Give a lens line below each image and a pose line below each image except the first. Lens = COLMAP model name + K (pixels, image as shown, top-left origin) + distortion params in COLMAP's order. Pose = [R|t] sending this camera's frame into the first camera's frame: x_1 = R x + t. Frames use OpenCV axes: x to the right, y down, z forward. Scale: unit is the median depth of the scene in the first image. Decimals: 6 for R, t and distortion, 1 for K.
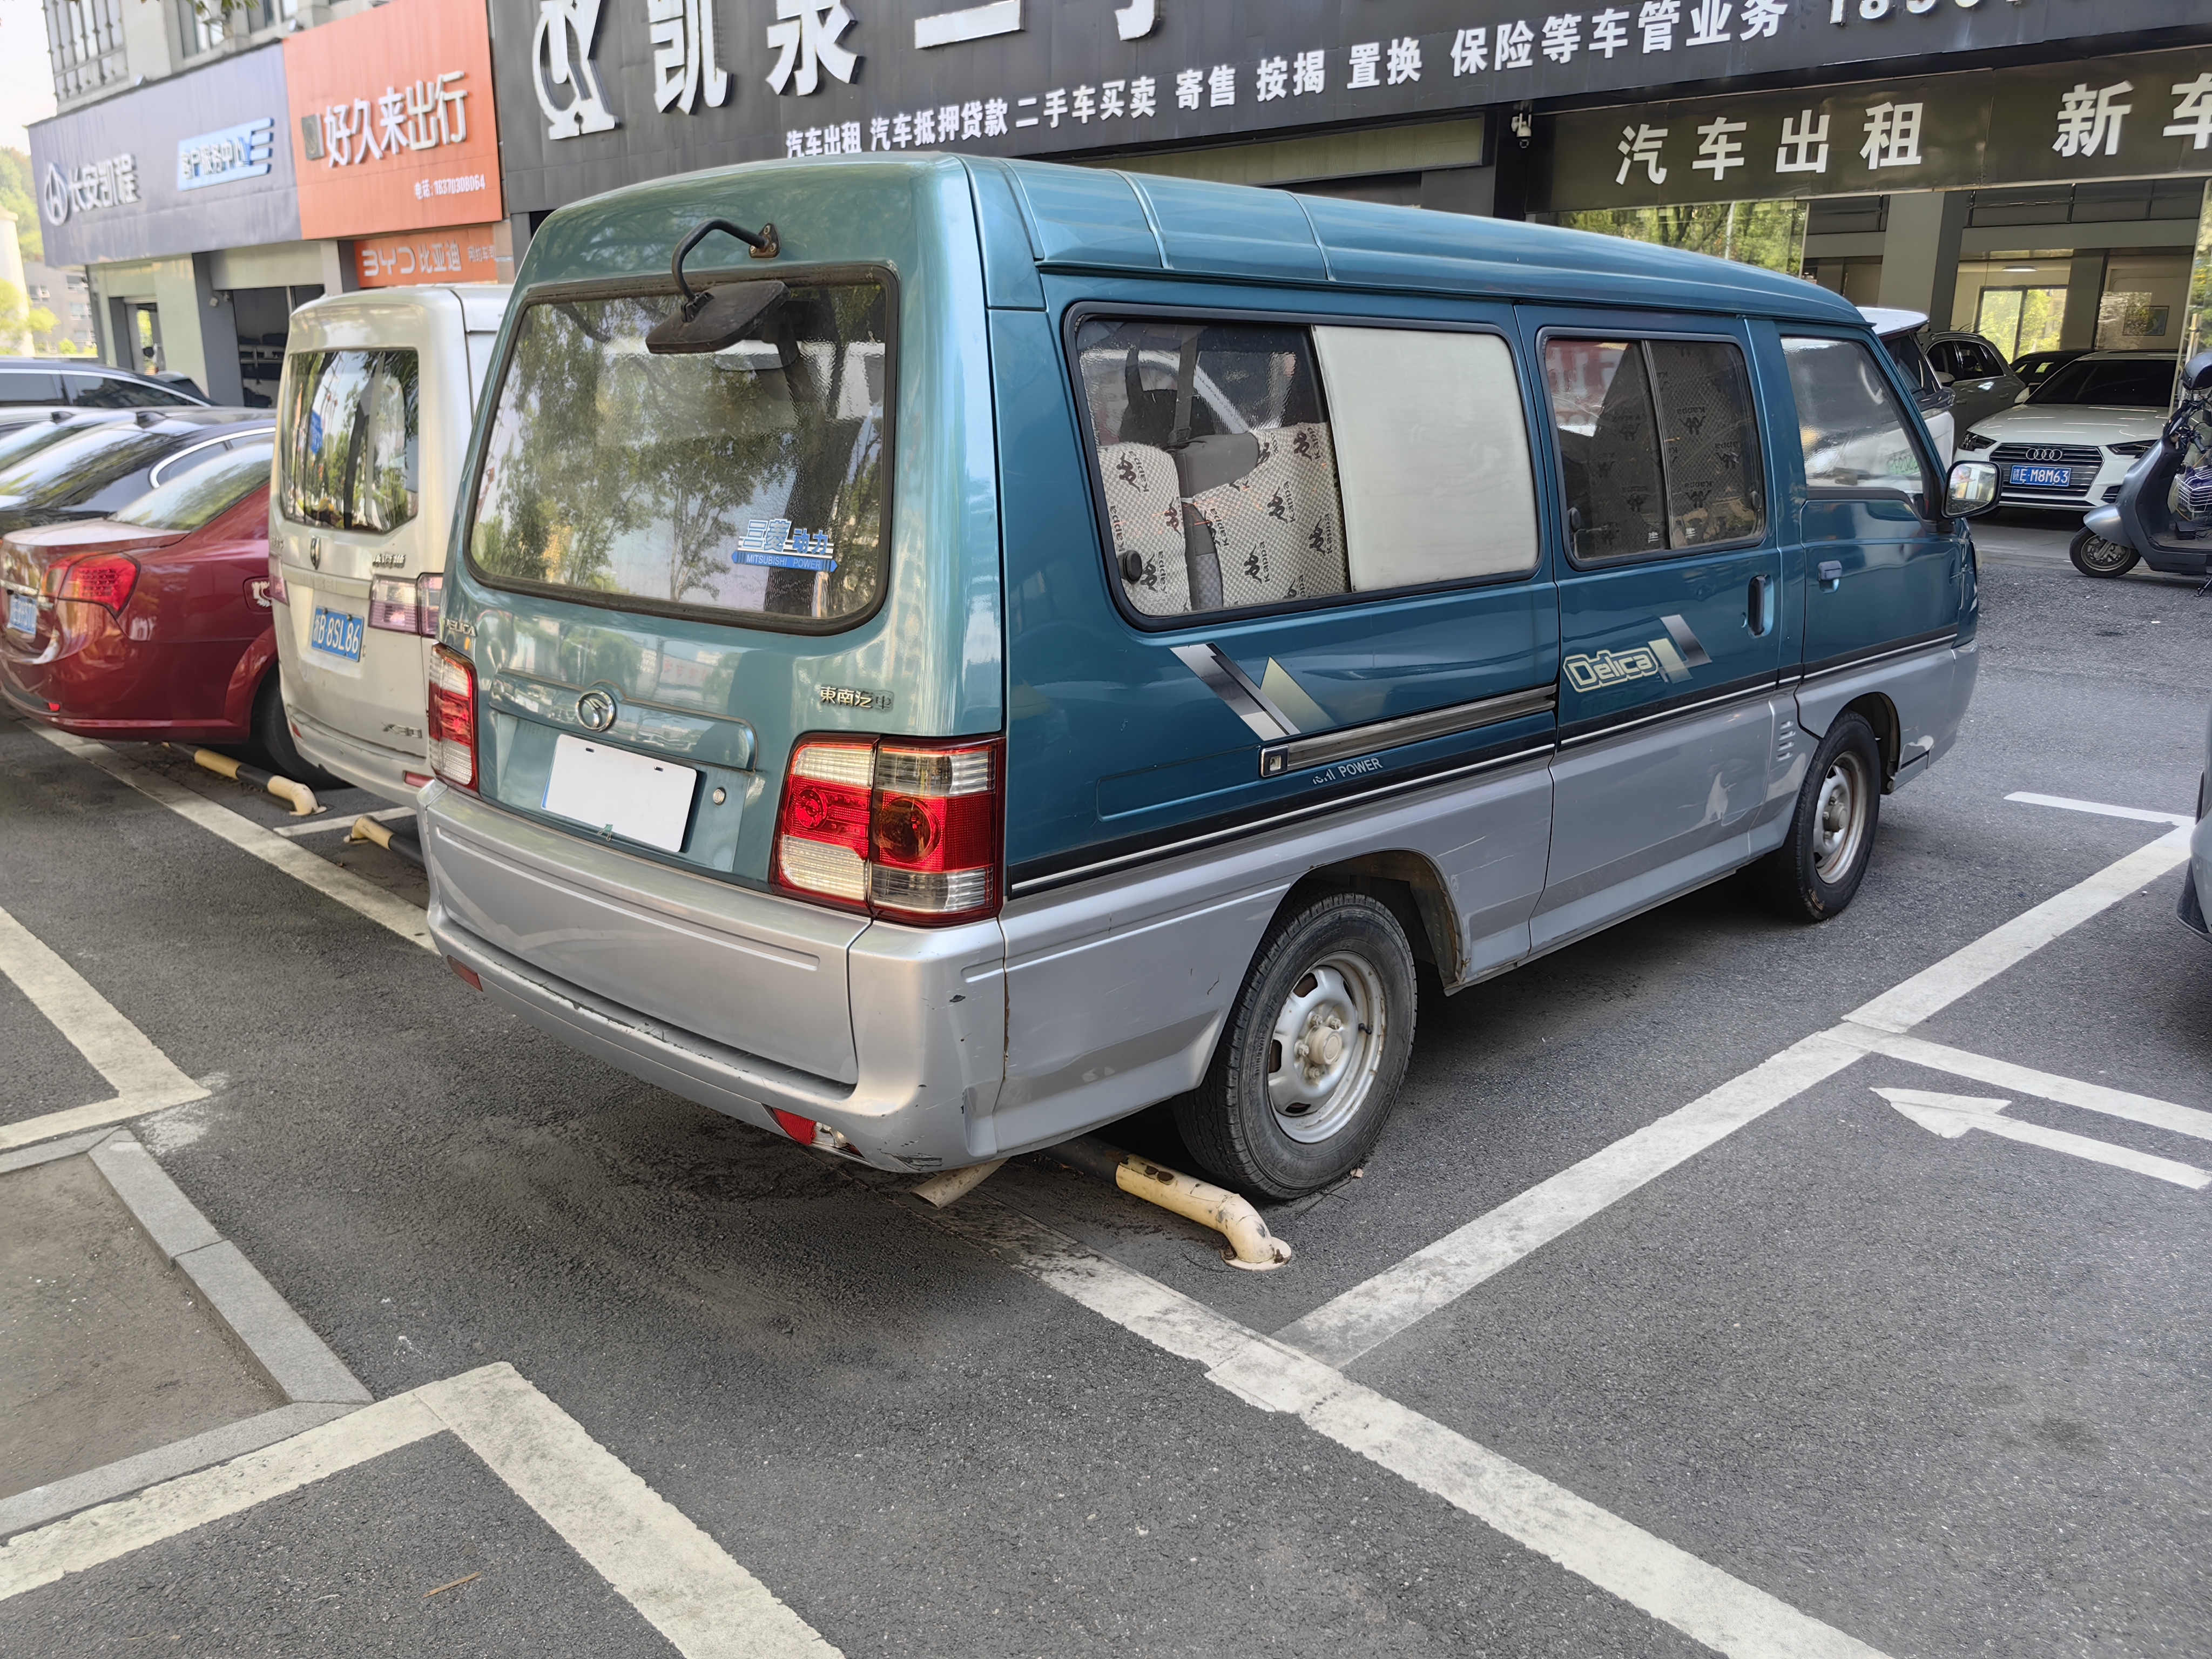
lens RADIAL K [[1757.0, 0, 1106.0], [0, 1757.0, 829.5], [0, 0, 1]] dist [0.040851, -0.064688]
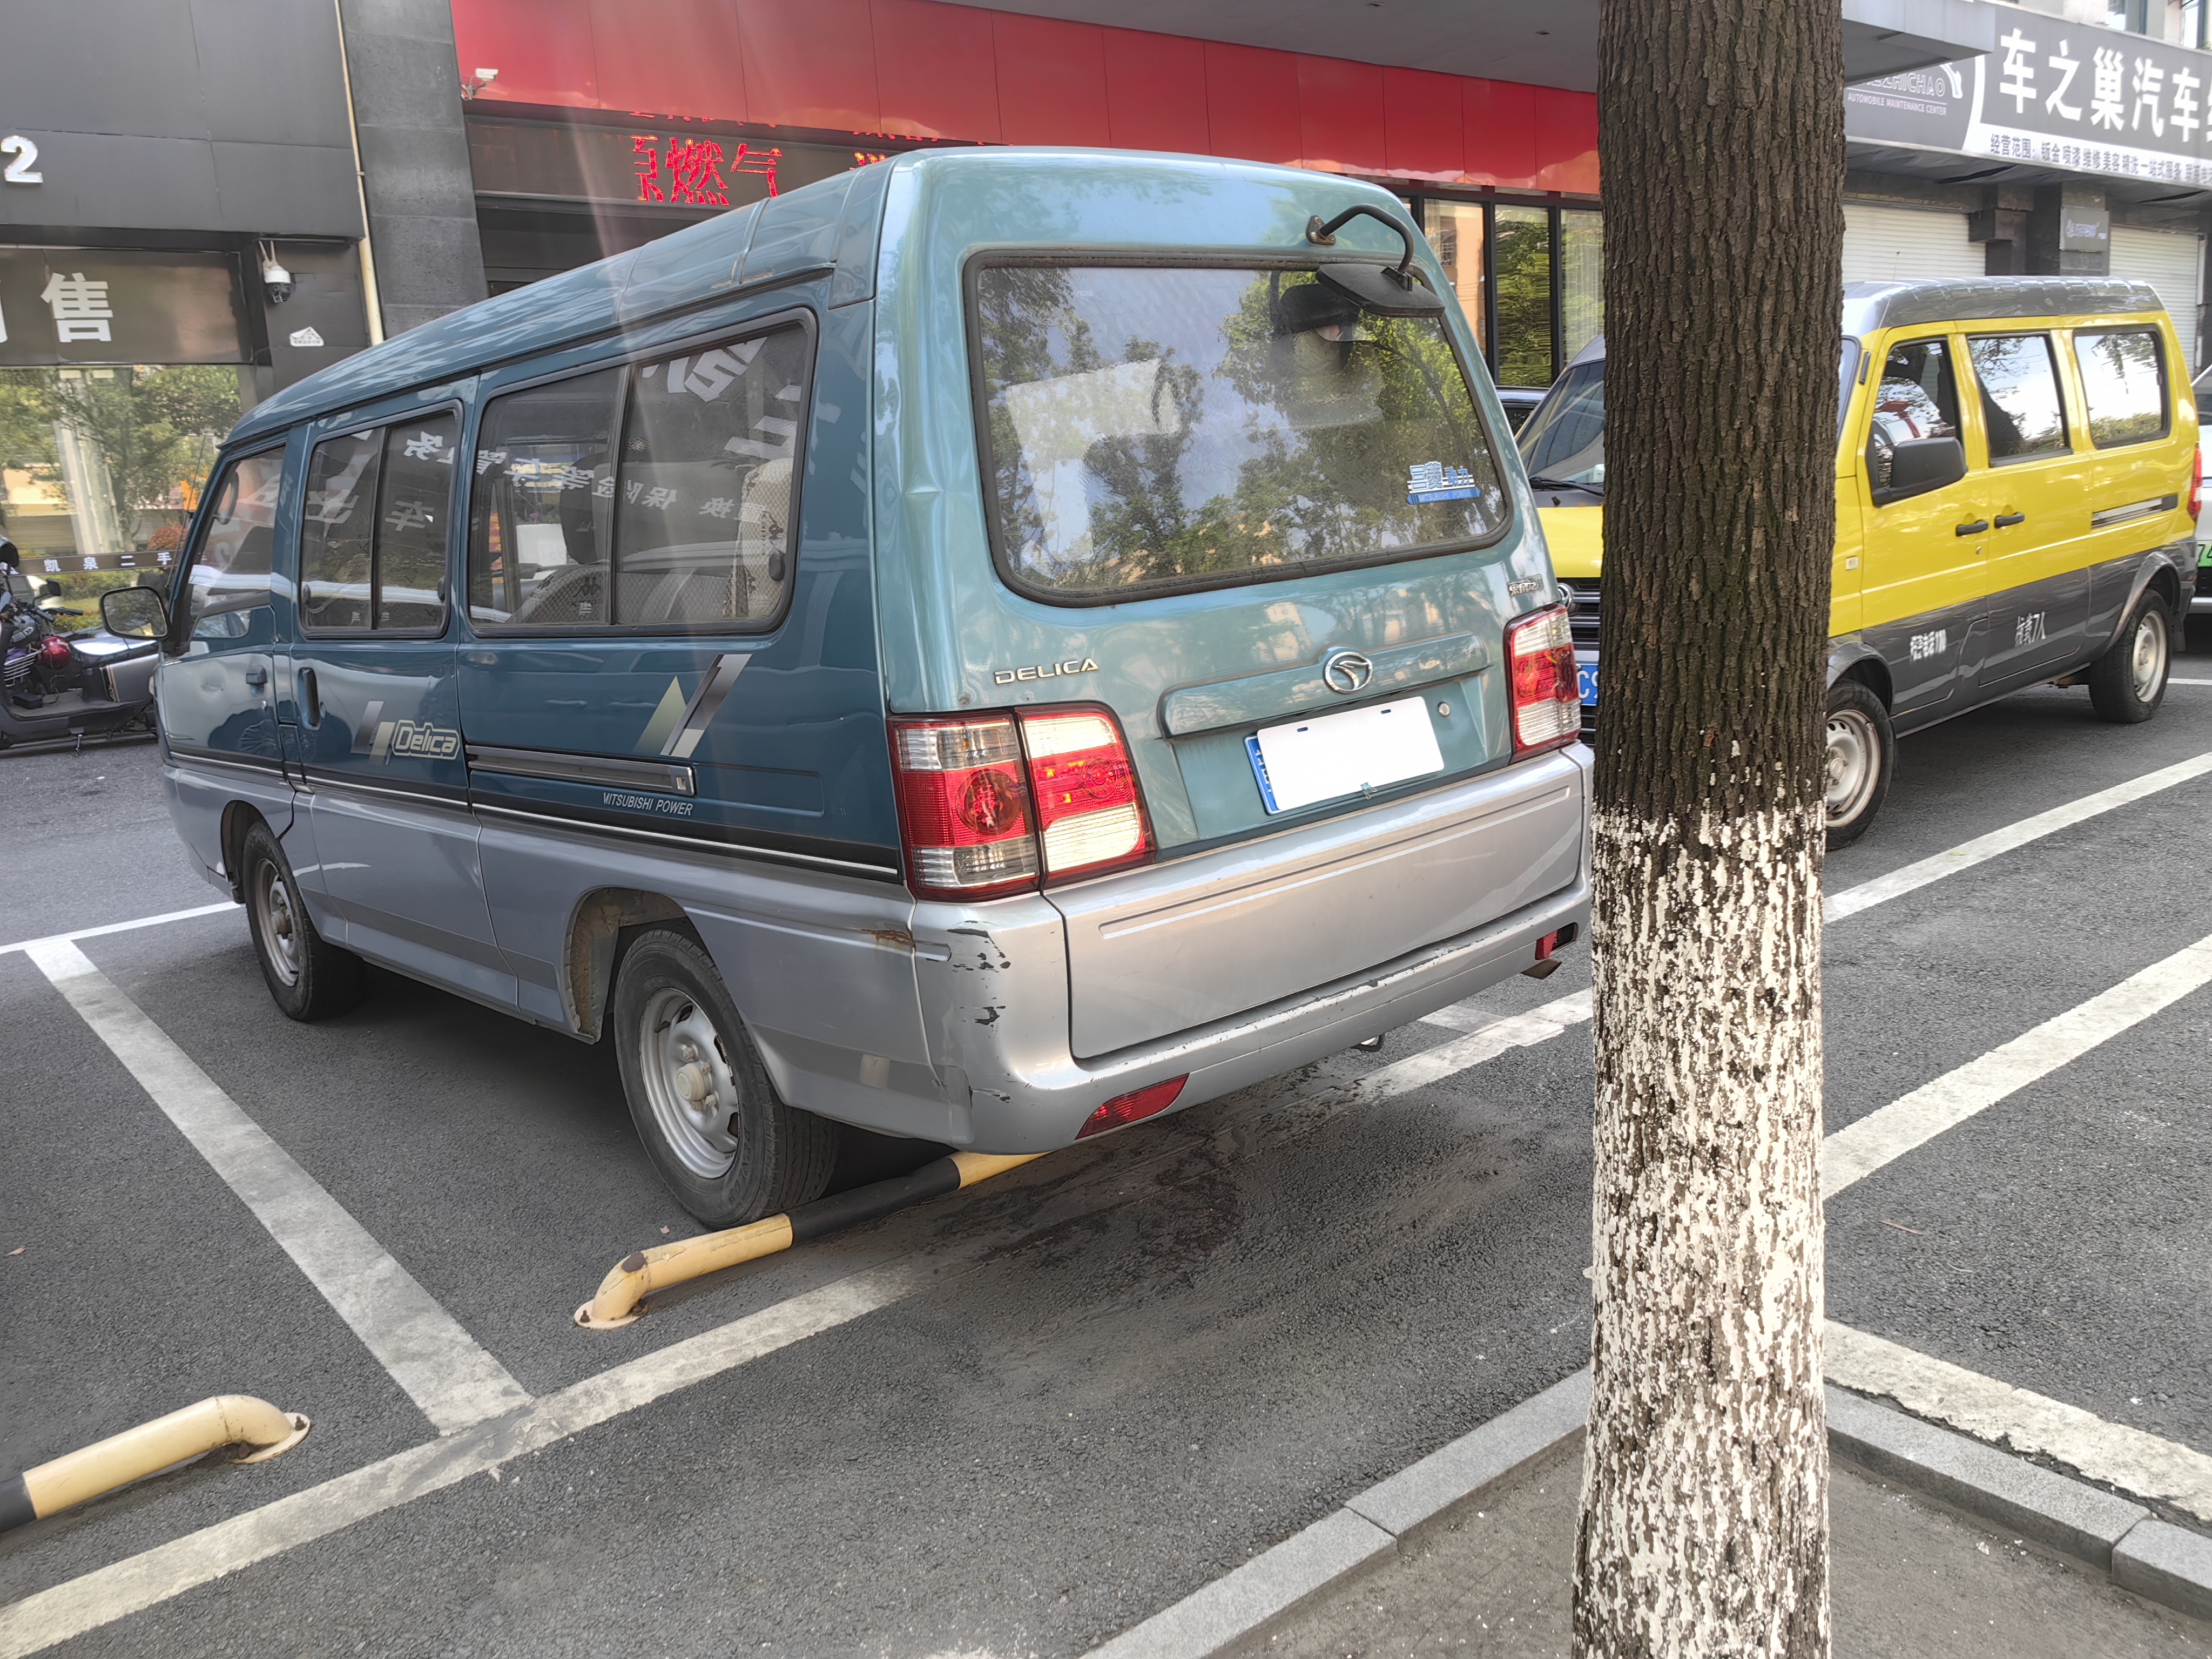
lens RADIAL K [[1757.0, 0, 1106.0], [0, 1757.0, 829.5], [0, 0, 1]] dist [0.040851, -0.064688]
pose [[0.082240, -0.189686, 0.978395, -1.248612], [0.325848, 0.932882, 0.153473, -0.175944], [-0.941838, 0.306186, 0.138529, 0.986556]]
